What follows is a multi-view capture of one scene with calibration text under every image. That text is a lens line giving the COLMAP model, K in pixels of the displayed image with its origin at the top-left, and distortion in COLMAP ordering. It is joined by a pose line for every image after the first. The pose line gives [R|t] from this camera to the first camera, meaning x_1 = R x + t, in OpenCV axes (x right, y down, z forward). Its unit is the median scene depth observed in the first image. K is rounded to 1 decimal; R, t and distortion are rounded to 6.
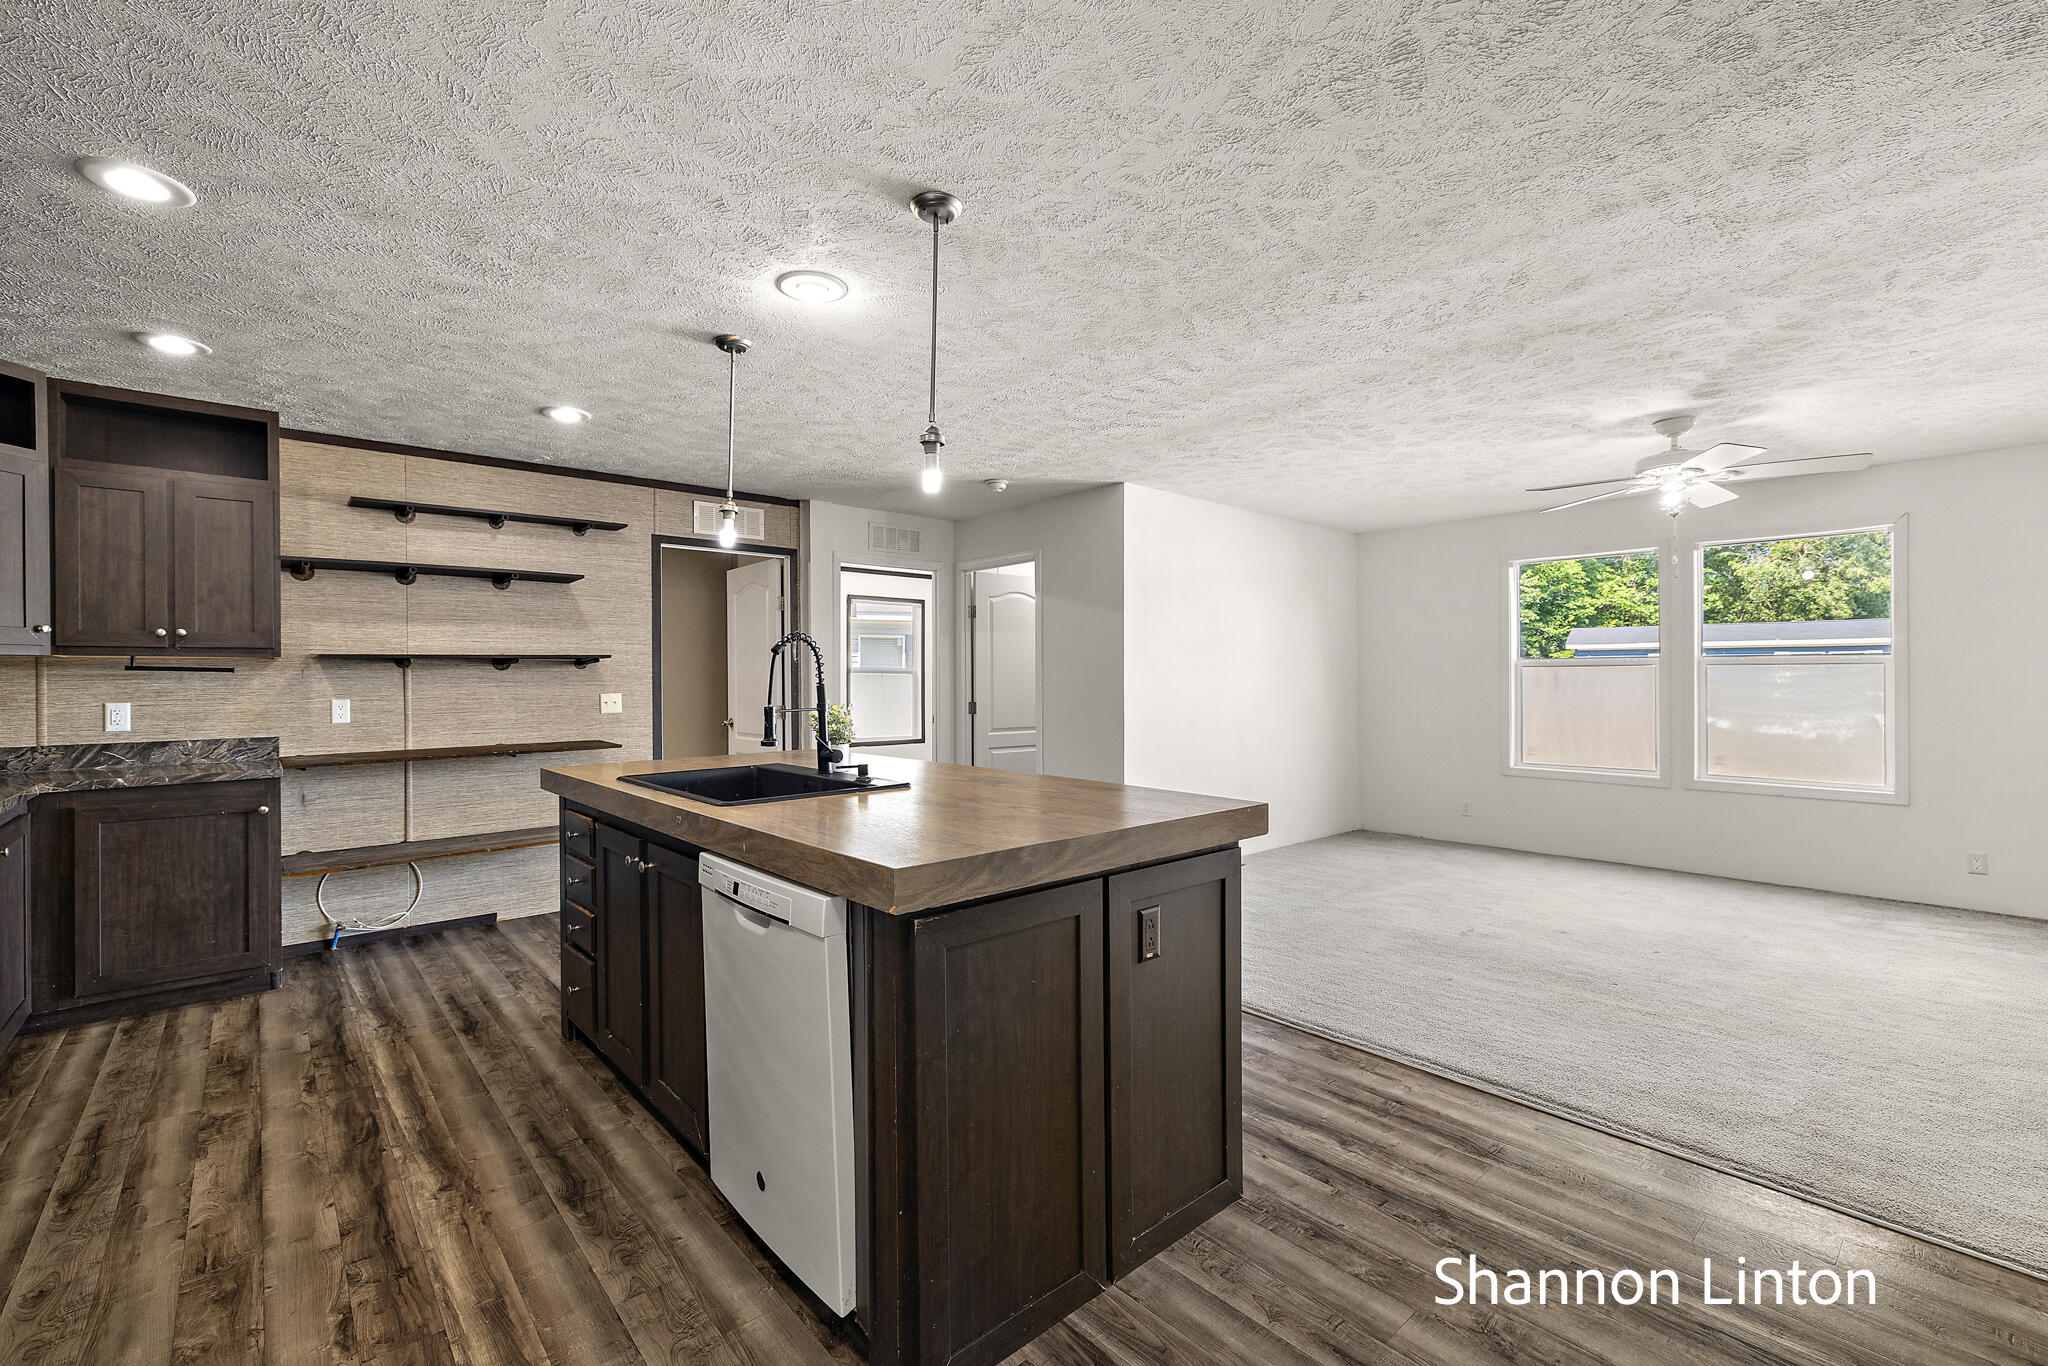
lens RADIAL K [[896.2, 0, 1027.2], [0, 896.2, 715.7], [0, 0, 1]] dist [-0.002287, -0.000278]
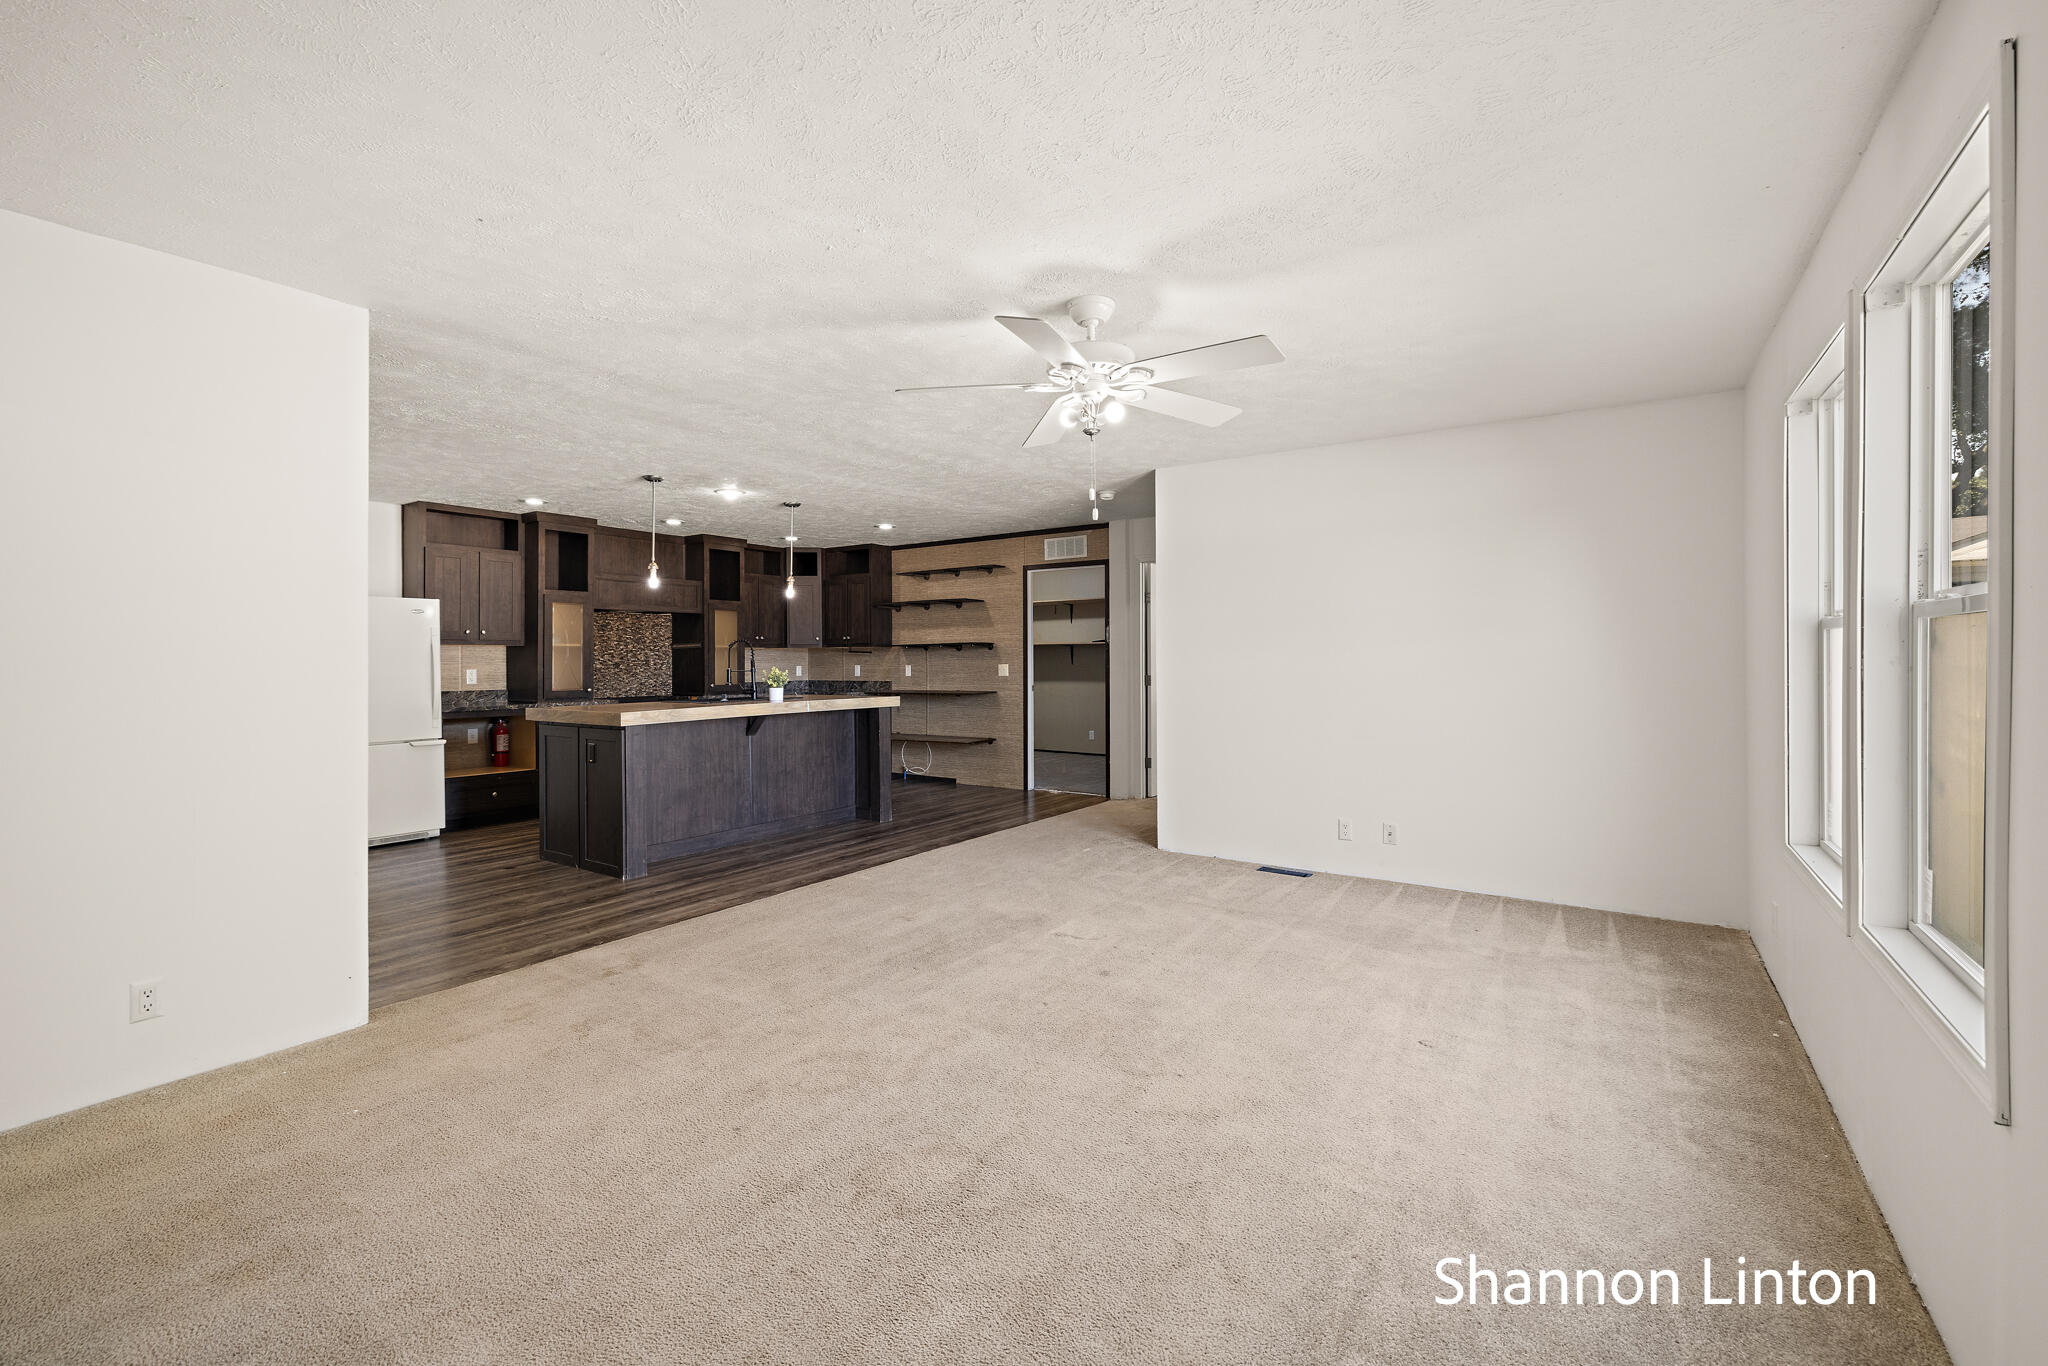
lens RADIAL K [[860.1, 0, 1012.9], [0, 860.1, 657.6], [0, 0, 1]] dist [-0.000192, 0.000204]
pose [[0.215004, 0.000274, -0.976613, 1.254860], [-0.040226, 0.999154, -0.008576, -0.027390], [0.975784, 0.041129, 0.214833, 0.754098]]
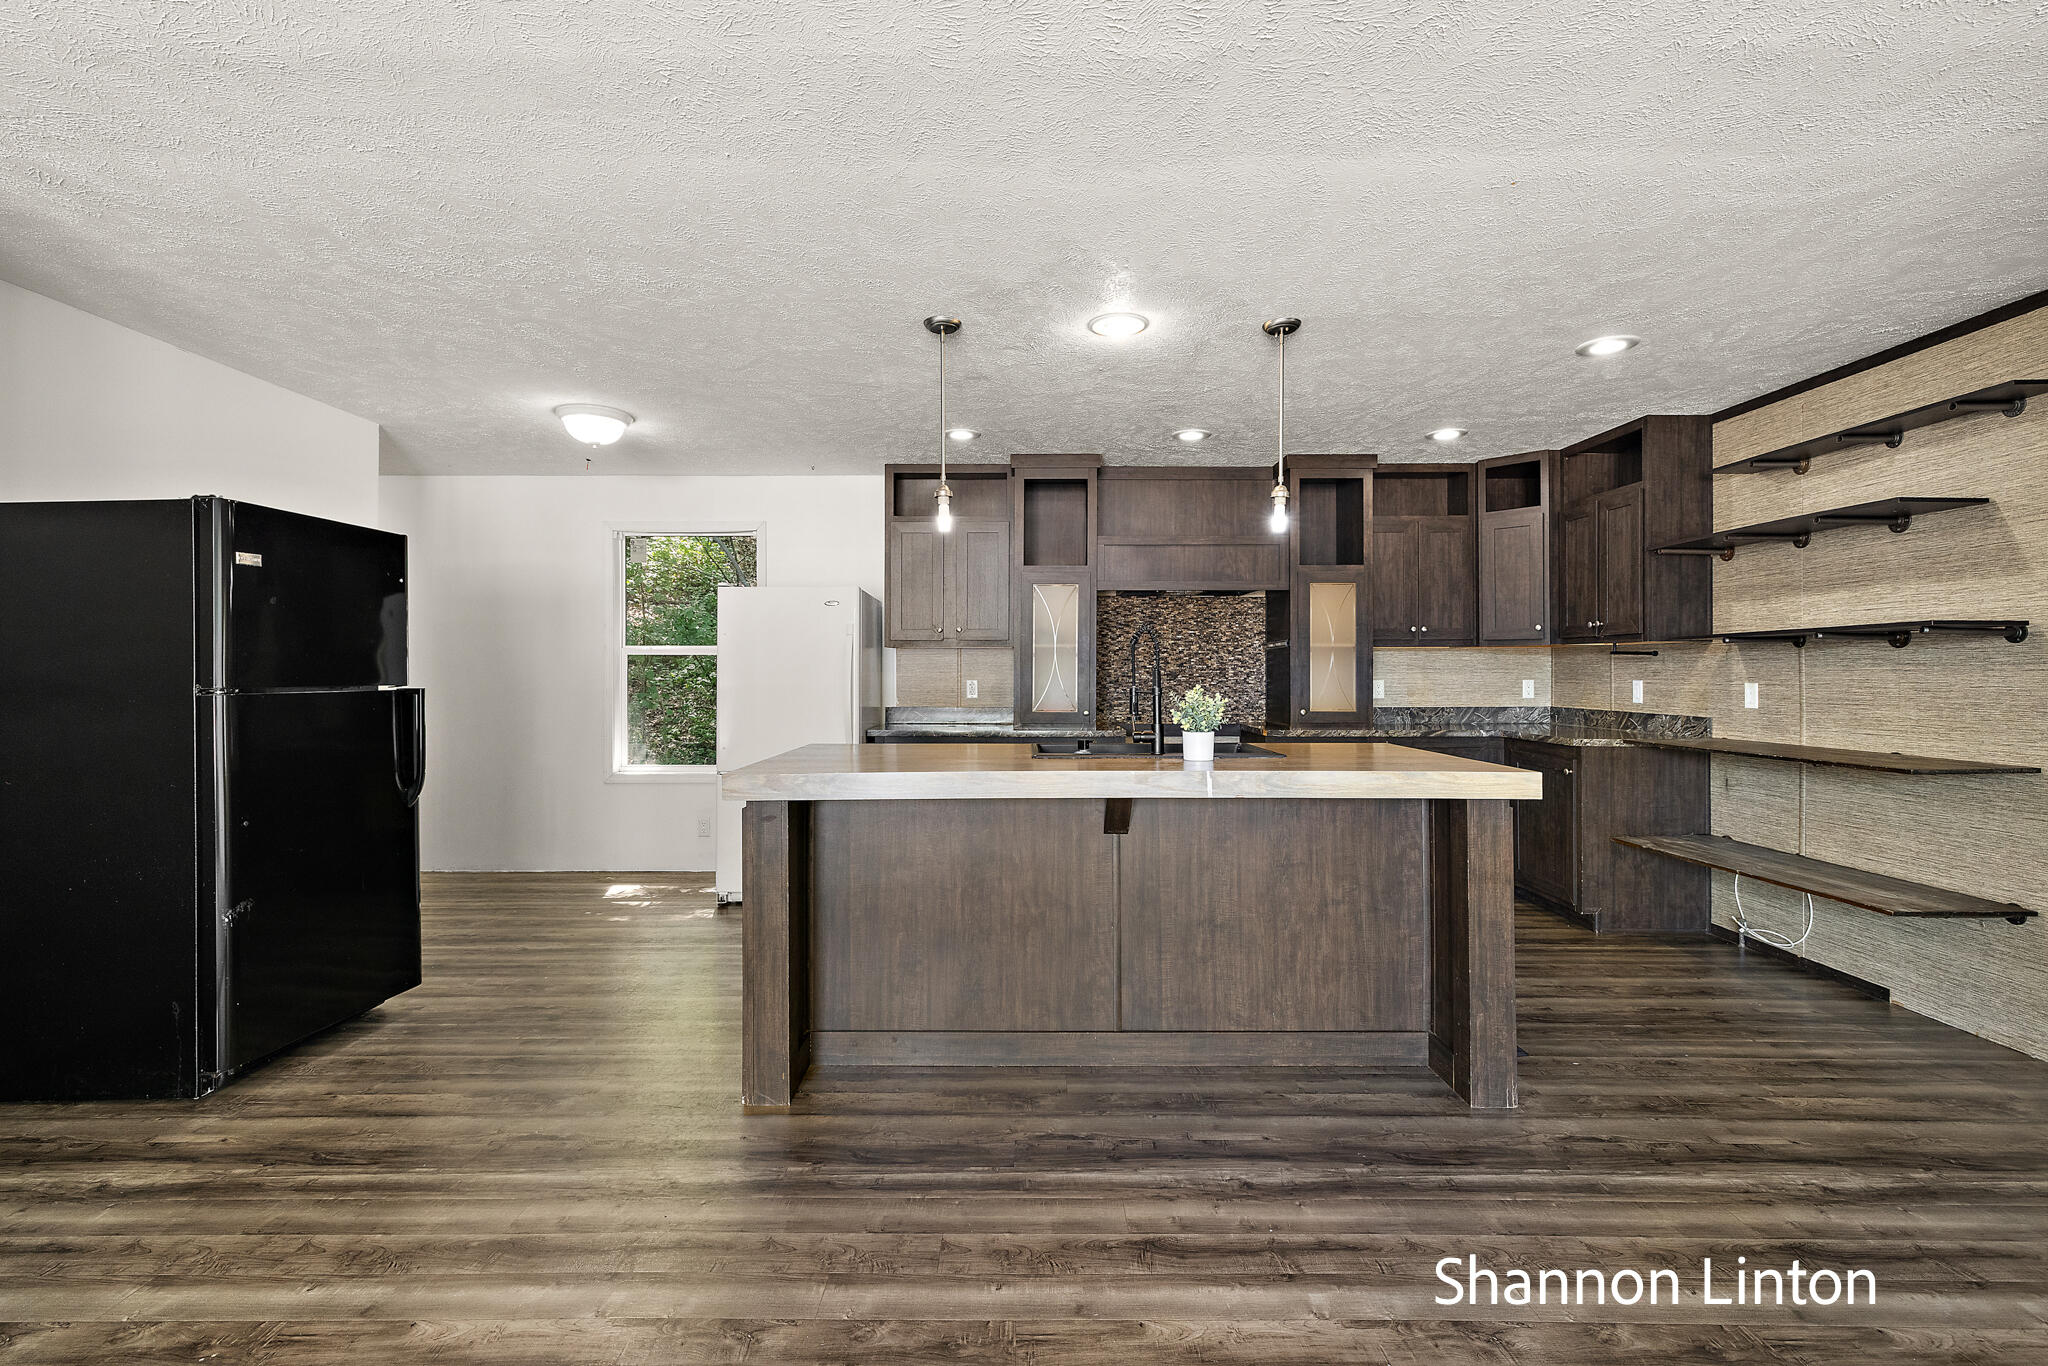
lens RADIAL K [[900.1, 0, 1011.0], [0, 900.1, 668.3], [0, 0, 1]] dist [0.001240, 0.000272]
pose [[-0.682610, 0.003131, -0.730776, 0.415137], [-0.031196, 0.998954, 0.033421, -0.038256], [0.730117, 0.045611, -0.681799, 1.015935]]
